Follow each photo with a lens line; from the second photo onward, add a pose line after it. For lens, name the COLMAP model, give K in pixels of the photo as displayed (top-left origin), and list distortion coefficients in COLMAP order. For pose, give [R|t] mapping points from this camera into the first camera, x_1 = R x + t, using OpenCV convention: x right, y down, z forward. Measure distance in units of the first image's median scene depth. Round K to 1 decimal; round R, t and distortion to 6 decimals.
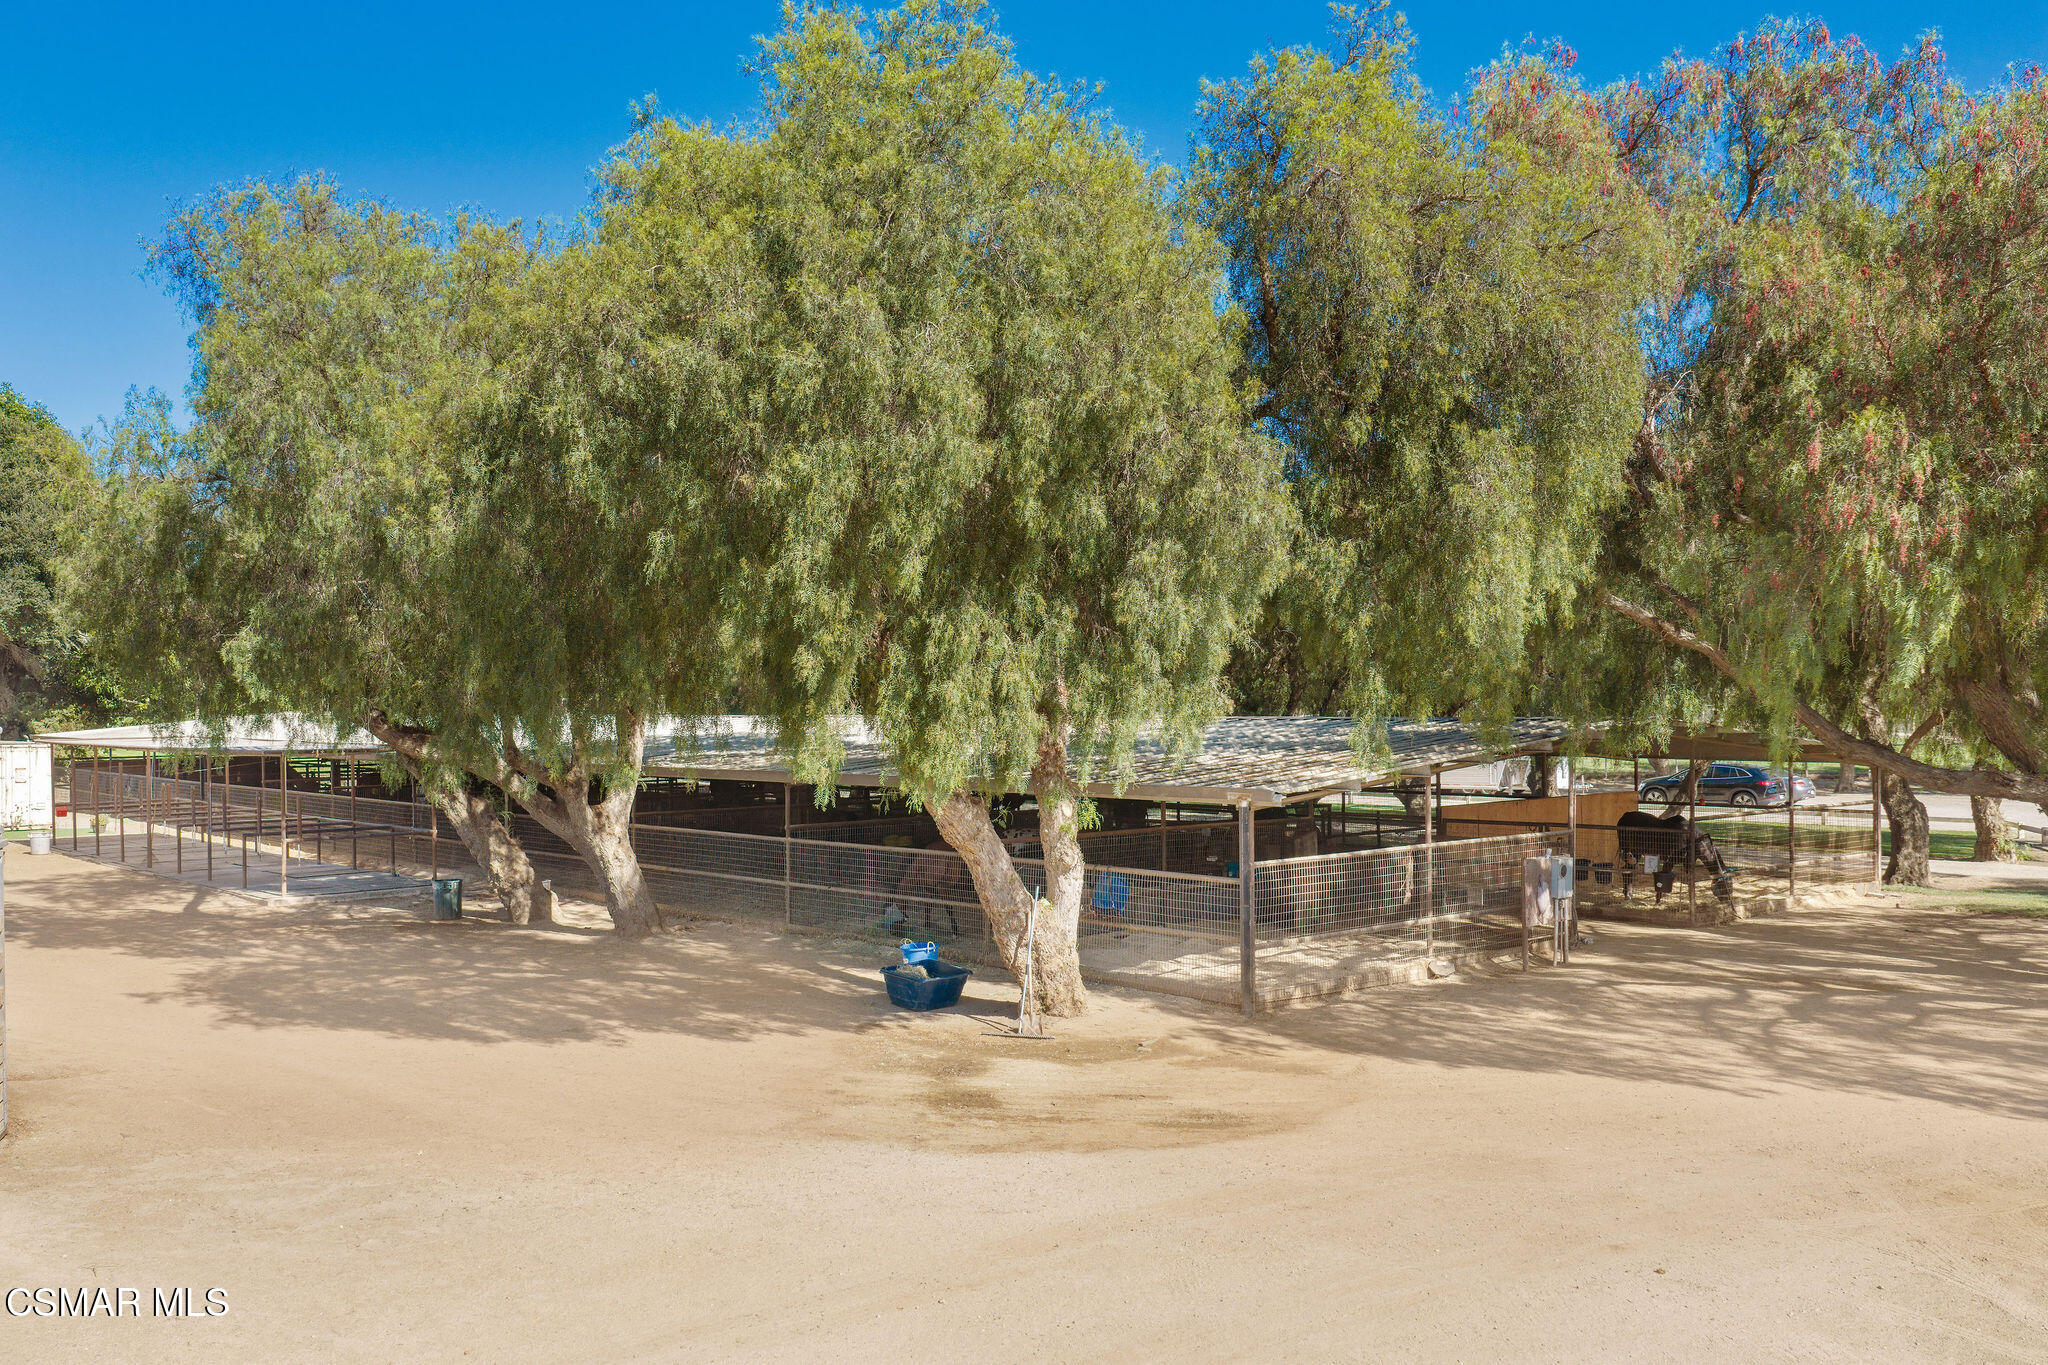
lens RADIAL K [[1676.6, 0, 1024.0], [0, 1676.6, 682.5], [0, 0, 1]] dist [0.023311, -0.001609]
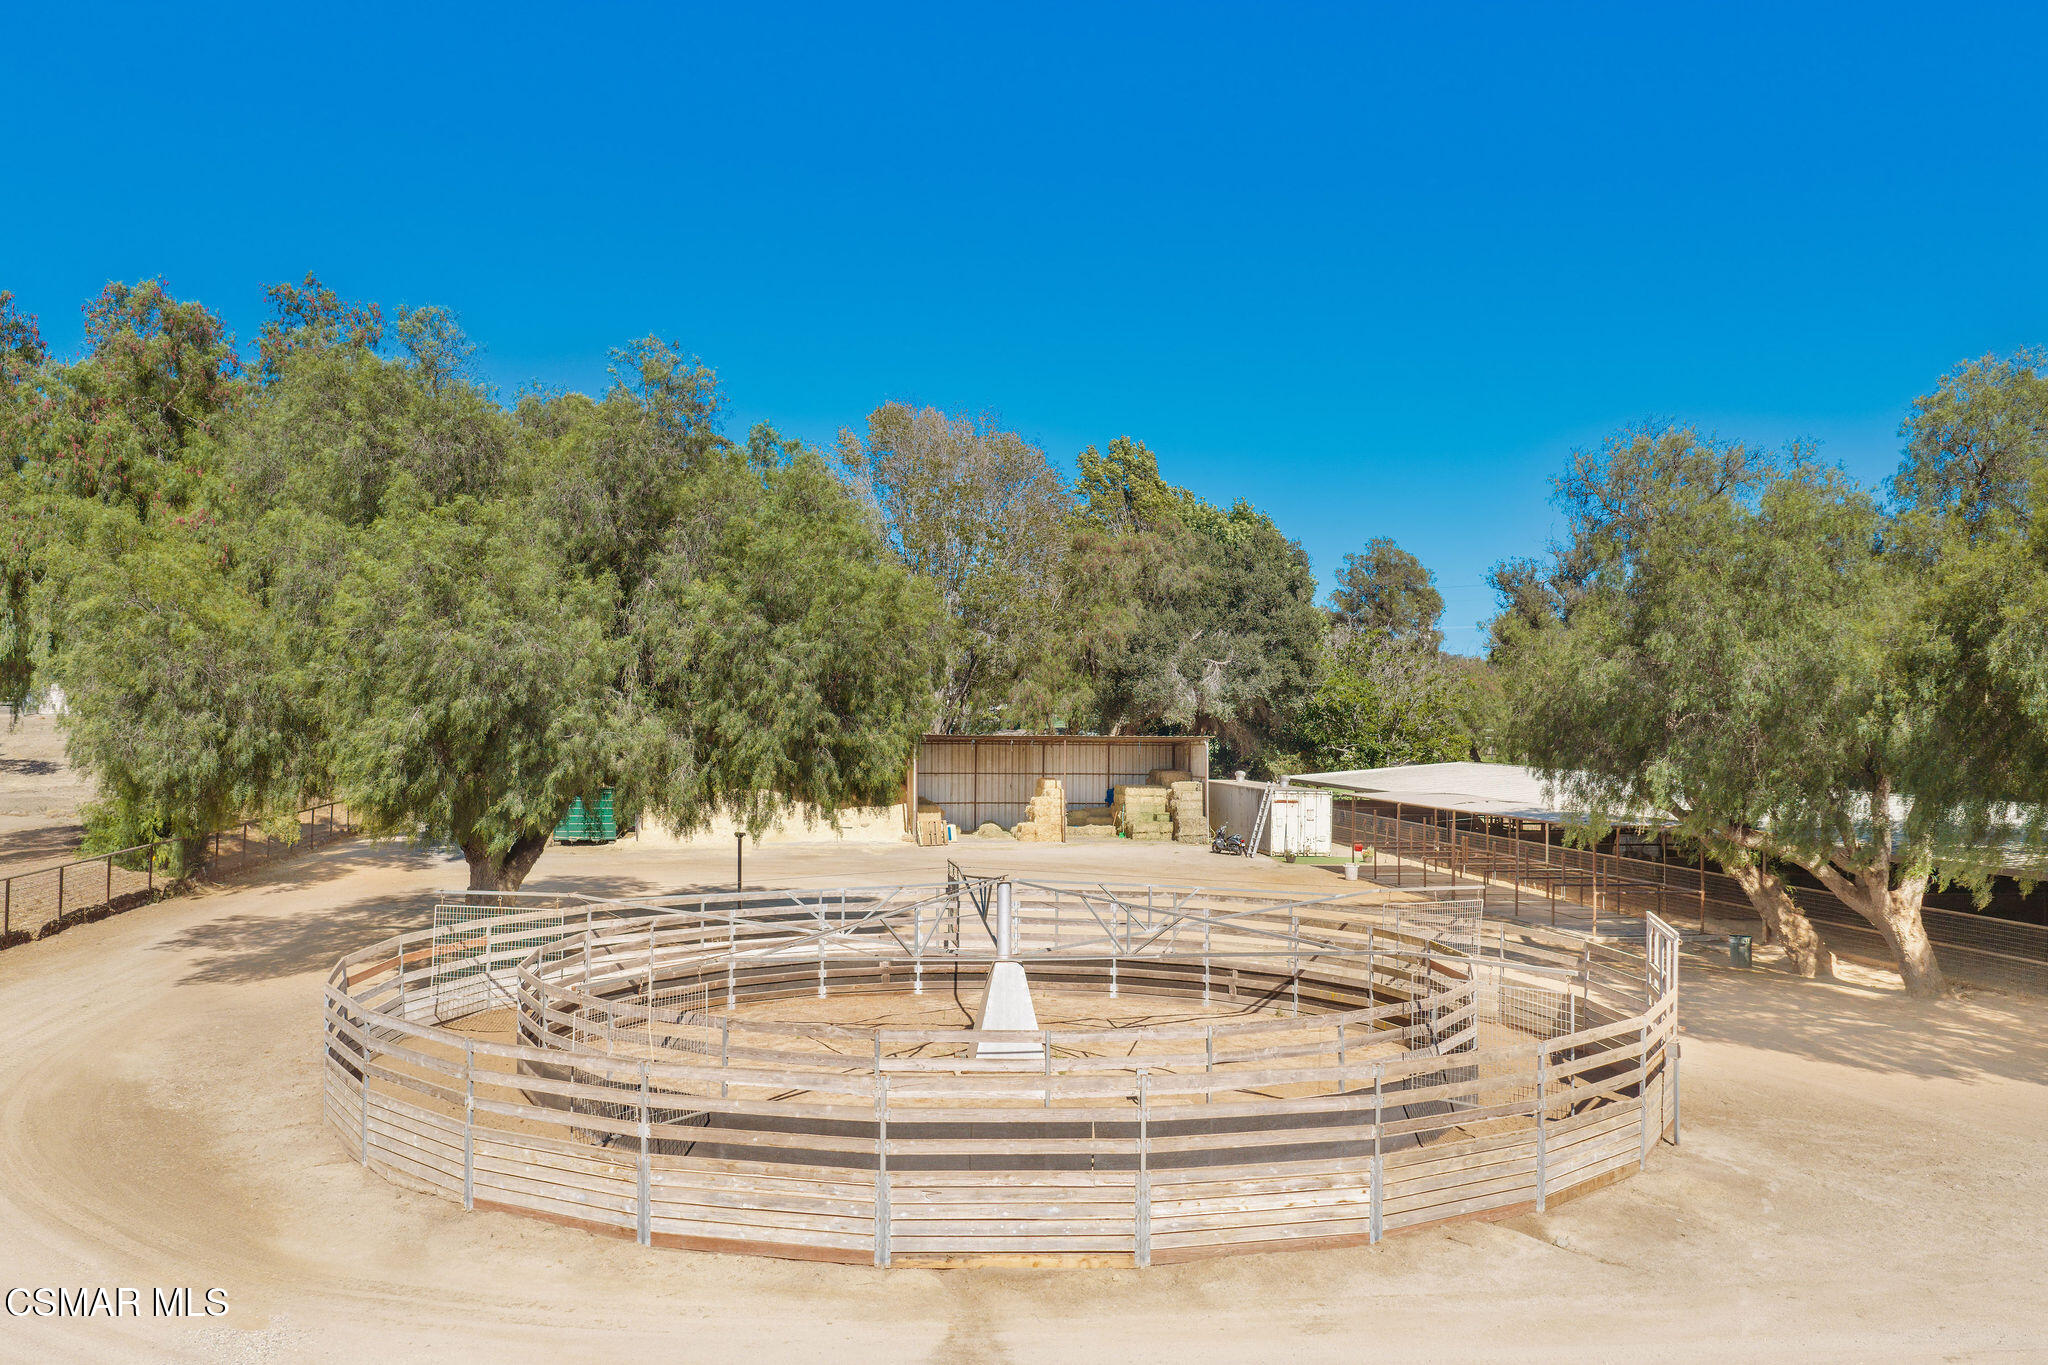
lens RADIAL K [[1676.6, 0, 1024.0], [0, 1676.6, 682.5], [0, 0, 1]] dist [0.023311, -0.001609]
pose [[0.833922, -0.000521, -0.551882, -0.096621], [-0.004424, 0.999961, -0.007629, -0.069184], [0.551864, 0.008803, 0.833888, -0.406923]]
